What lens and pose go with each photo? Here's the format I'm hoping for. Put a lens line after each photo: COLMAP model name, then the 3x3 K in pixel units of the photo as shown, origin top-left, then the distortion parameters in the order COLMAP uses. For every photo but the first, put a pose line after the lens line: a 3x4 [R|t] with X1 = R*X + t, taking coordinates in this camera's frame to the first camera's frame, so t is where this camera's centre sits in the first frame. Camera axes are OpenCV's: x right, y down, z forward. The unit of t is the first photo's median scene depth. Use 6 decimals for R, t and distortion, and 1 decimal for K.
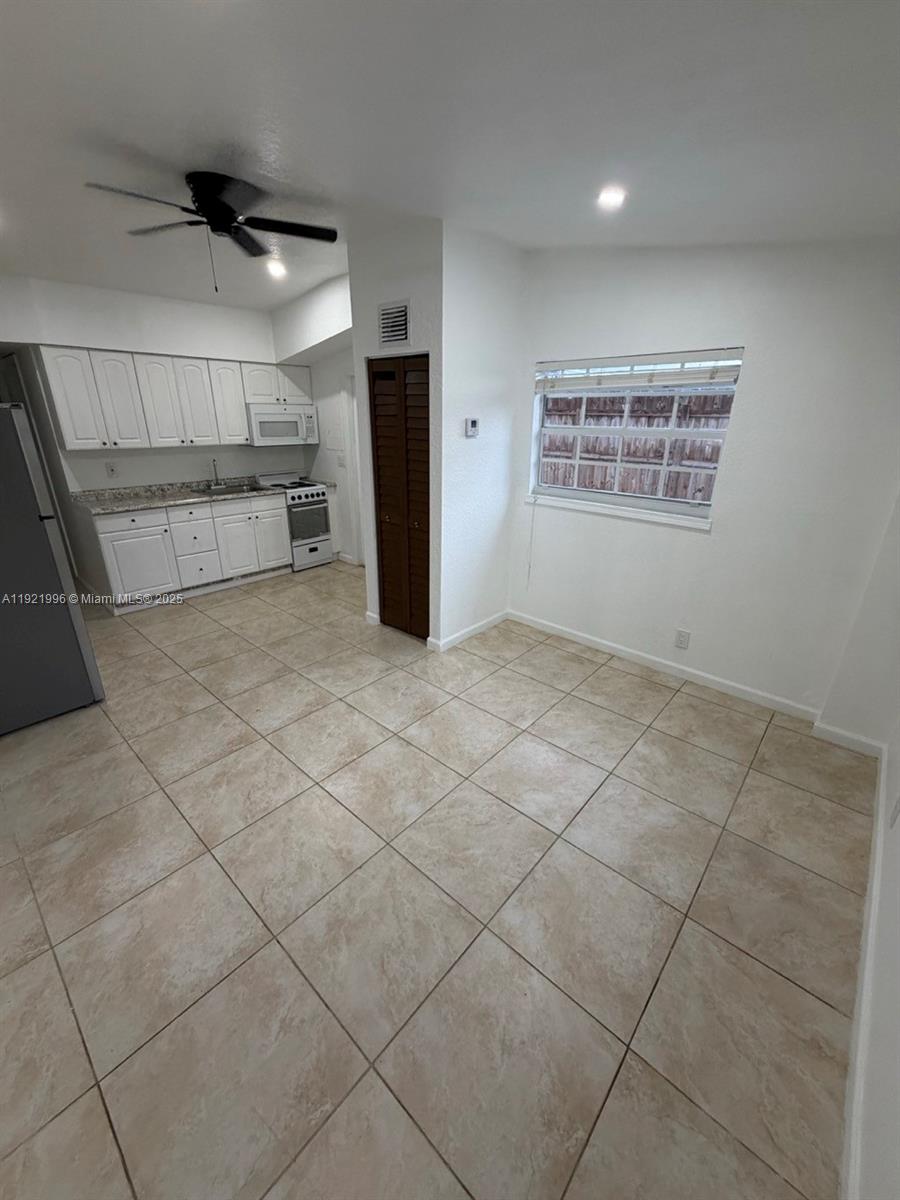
lens RADIAL K [[480.5, 0, 449.7], [0, 480.5, 595.9], [0, 0, 1]] dist [0.001538, 0.000509]
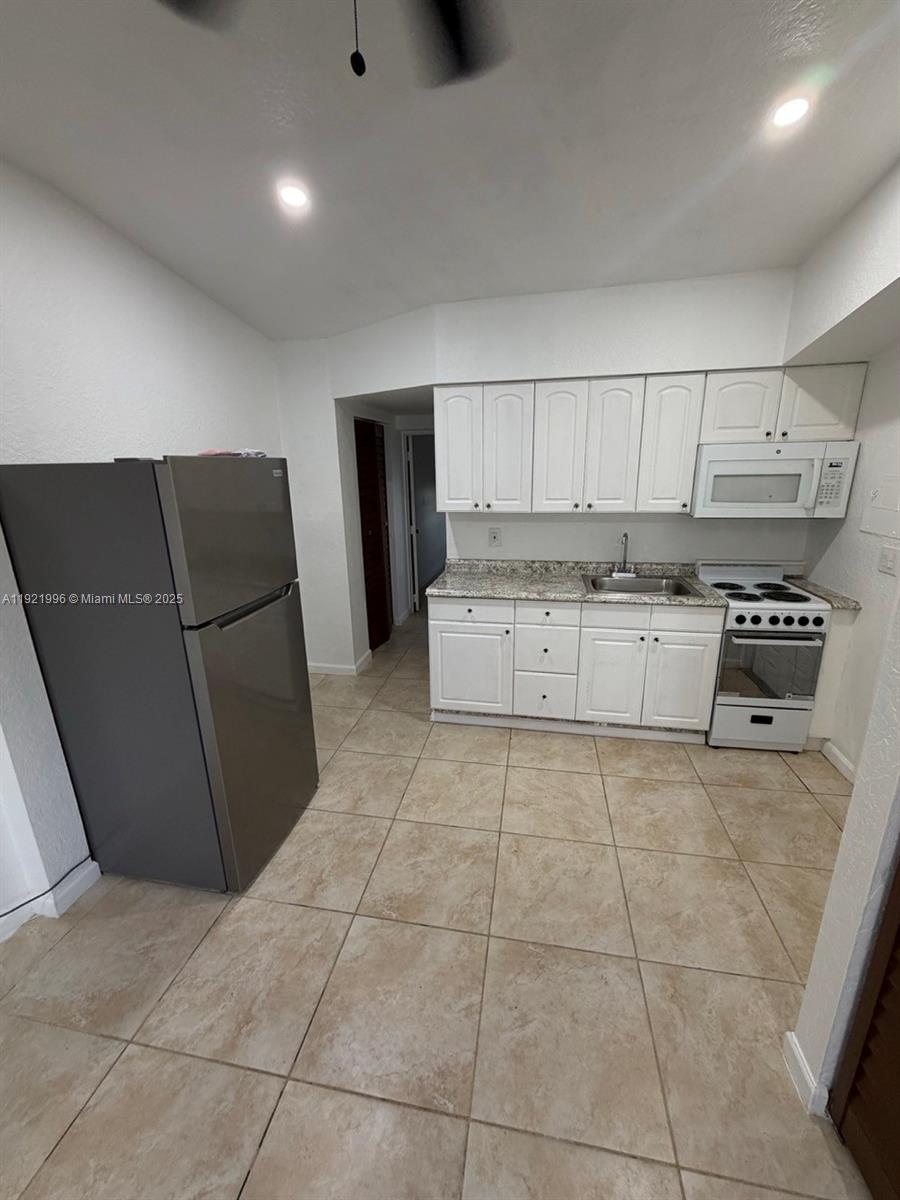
lens RADIAL K [[480.5, 0, 449.7], [0, 480.5, 595.9], [0, 0, 1]] dist [0.001538, 0.000509]
pose [[0.519816, 0.206146, -0.829032, -0.078474], [-0.282818, 0.957251, 0.060698, -0.203160], [0.806105, 0.202914, 0.555897, 0.545603]]
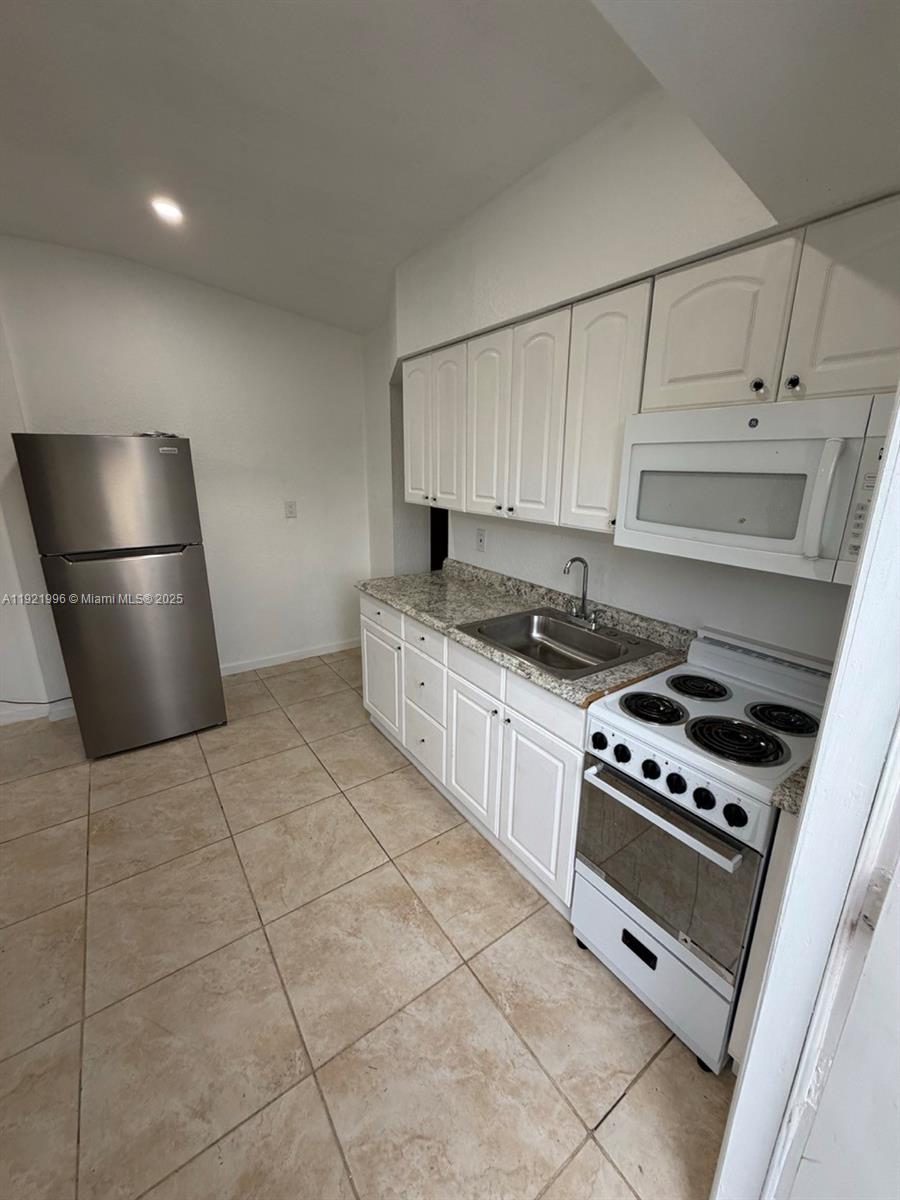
lens RADIAL K [[480.5, 0, 449.7], [0, 480.5, 595.9], [0, 0, 1]] dist [0.001538, 0.000509]
pose [[-0.230952, 0.251616, -0.939867, -0.080565], [-0.356696, 0.876831, 0.322390, -0.398735], [0.905223, 0.409704, -0.112756, 1.097099]]
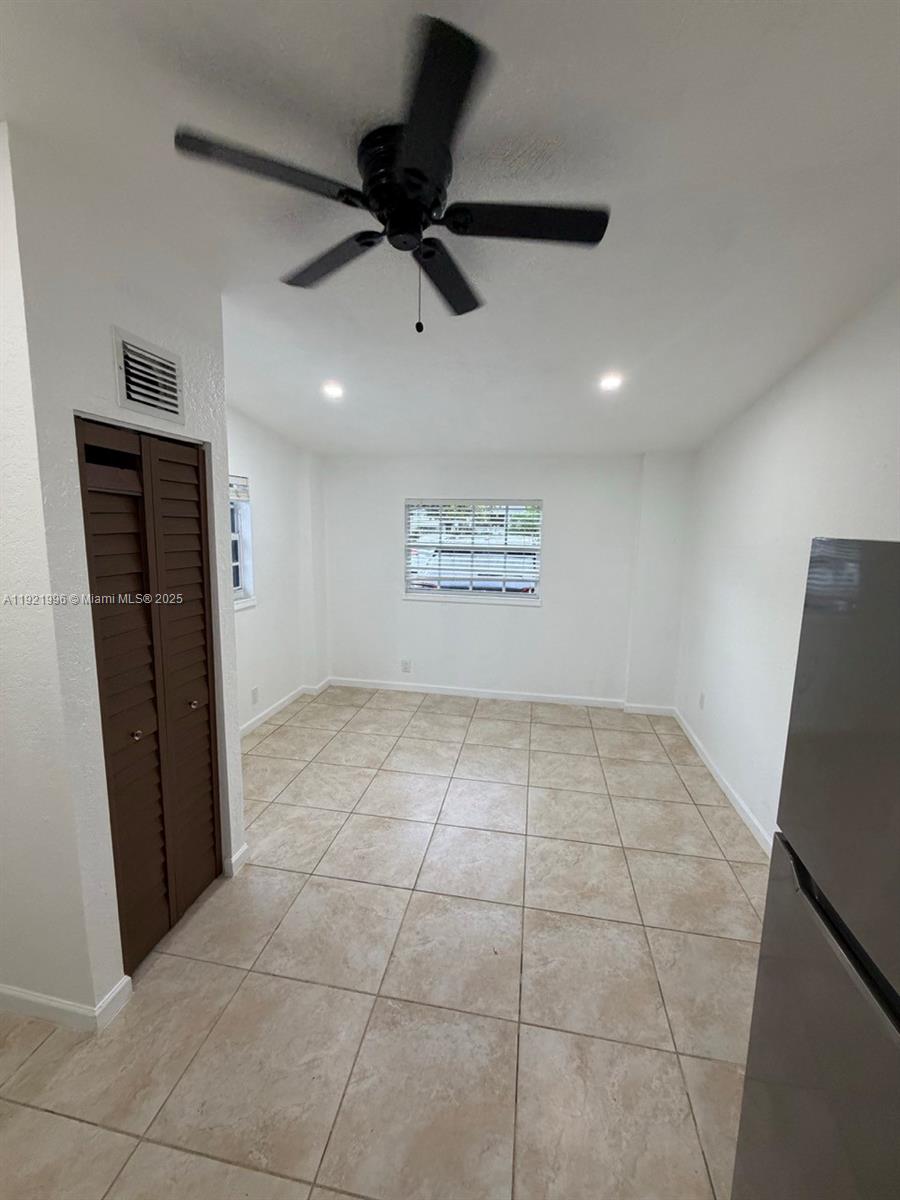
lens RADIAL K [[480.5, 0, 449.7], [0, 480.5, 595.9], [0, 0, 1]] dist [0.001538, 0.000509]
pose [[-0.521411, -0.149622, 0.840086, -0.584800], [0.284895, 0.897490, 0.336670, -0.310325], [-0.804342, 0.414880, -0.425335, 0.770851]]
